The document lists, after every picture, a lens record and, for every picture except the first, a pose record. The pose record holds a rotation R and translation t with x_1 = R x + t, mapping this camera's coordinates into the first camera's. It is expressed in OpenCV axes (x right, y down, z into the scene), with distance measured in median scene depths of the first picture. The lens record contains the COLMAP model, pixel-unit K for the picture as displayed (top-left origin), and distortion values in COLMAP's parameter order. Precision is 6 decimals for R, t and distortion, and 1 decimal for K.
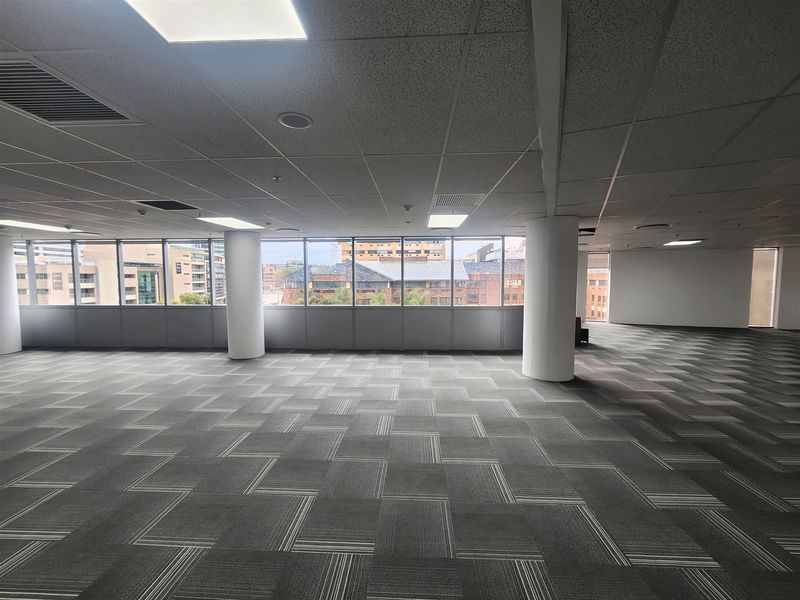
lens RADIAL K [[320.8, 0, 399.6], [0, 320.8, 299.1], [0, 0, 1]] dist [-0.000800, 0.000077]
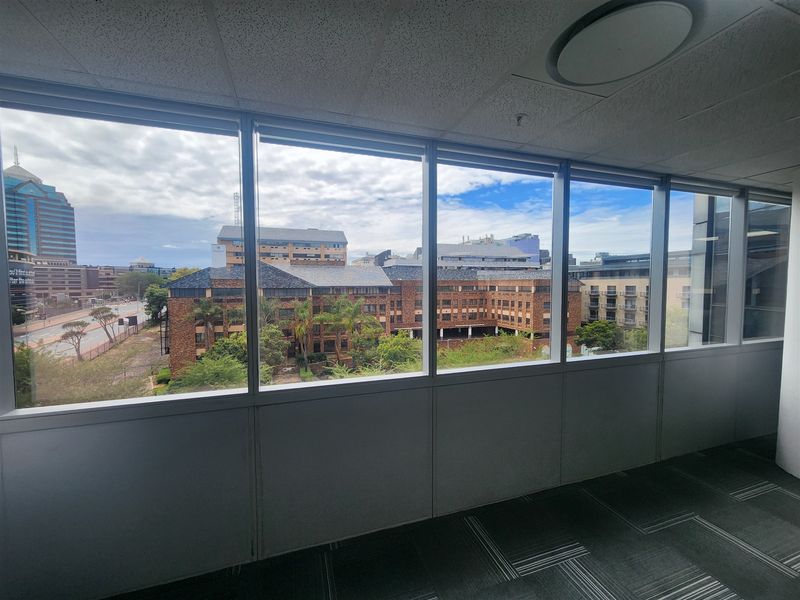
lens RADIAL K [[320.8, 0, 397.6], [0, 320.8, 299.0], [0, 0, 1]] dist [-0.000800, 0.000077]
pose [[0.936801, -0.014957, 0.349544, -0.099584], [0.021433, 0.999663, -0.014665, -0.006016], [-0.349206, 0.021230, 0.936805, 0.072303]]
